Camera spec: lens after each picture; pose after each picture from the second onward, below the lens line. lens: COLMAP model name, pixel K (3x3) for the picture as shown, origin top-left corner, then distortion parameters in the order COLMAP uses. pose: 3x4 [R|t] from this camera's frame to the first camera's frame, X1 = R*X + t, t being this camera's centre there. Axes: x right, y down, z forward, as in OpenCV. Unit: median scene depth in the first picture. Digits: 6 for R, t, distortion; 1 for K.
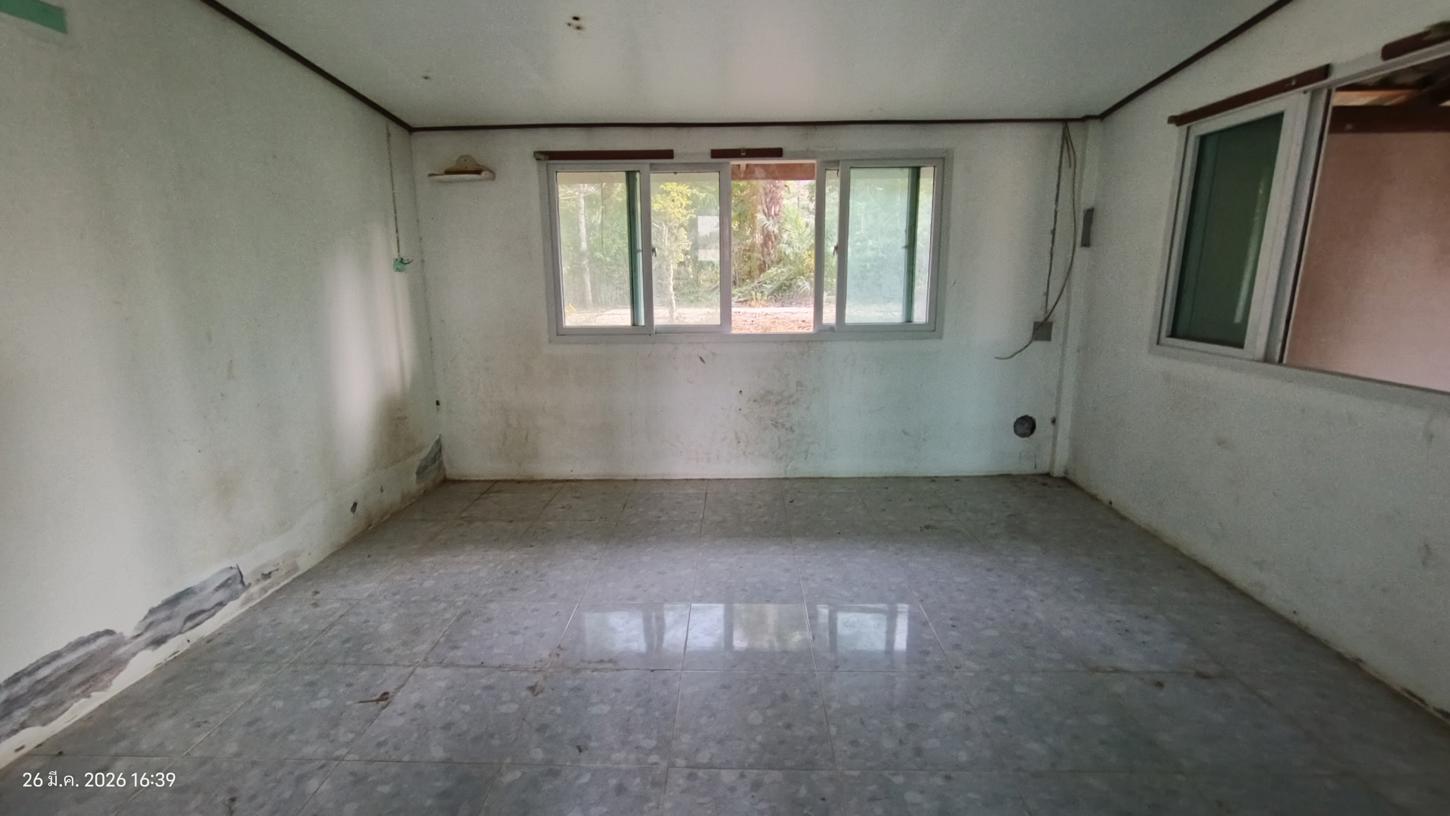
lens RADIAL K [[664.4, 0, 693.1], [0, 664.4, 411.8], [0, 0, 1]] dist [-0.013184, 0.004212]
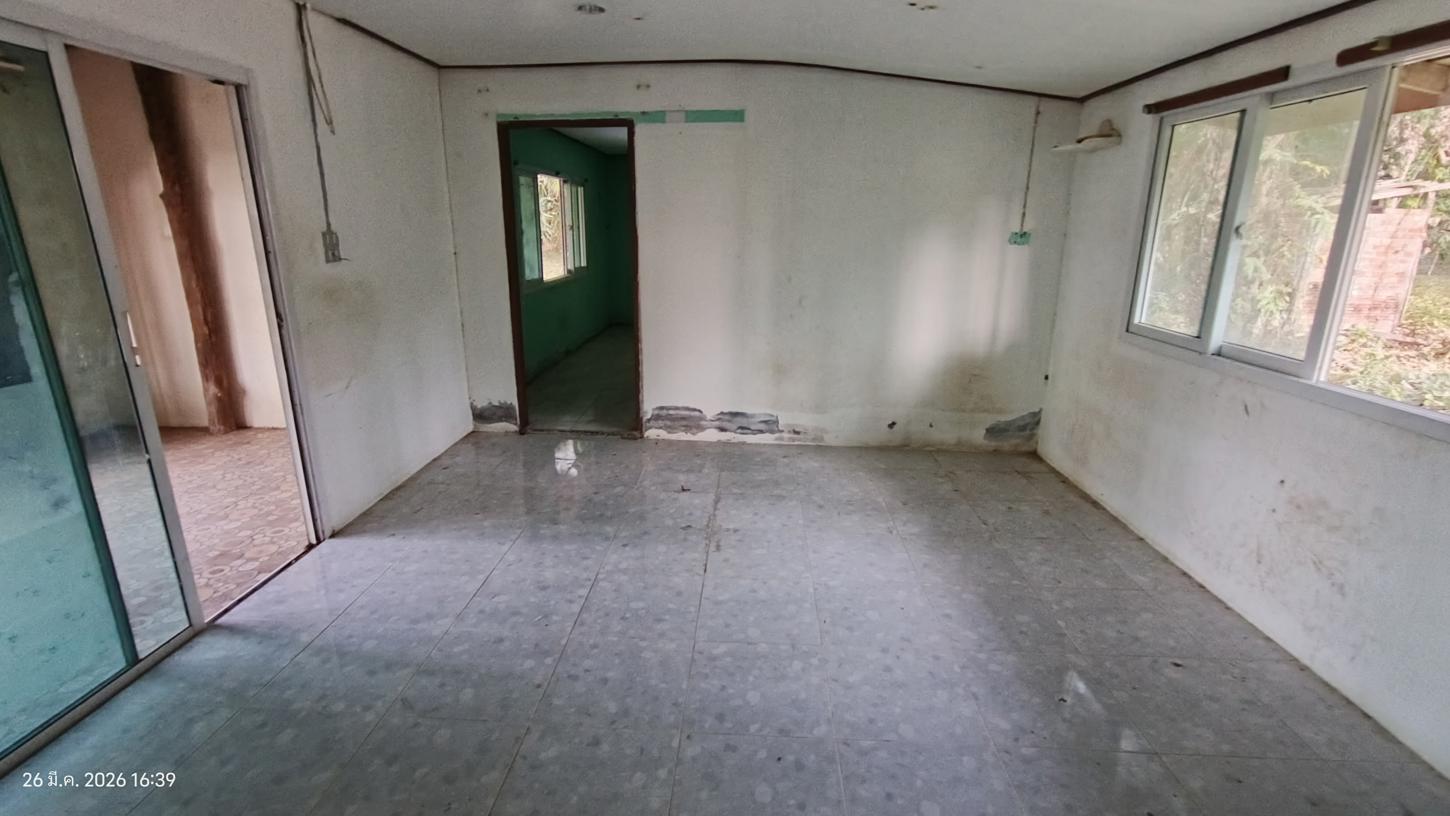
lens RADIAL K [[664.4, 0, 728.9], [0, 664.4, 405.0], [0, 0, 1]] dist [-0.013184, 0.004212]
pose [[0.007969, 0.276718, -0.960918, 0.854730], [-0.214723, 0.939007, 0.268628, -0.204837], [0.976643, 0.204190, 0.066900, 0.693528]]
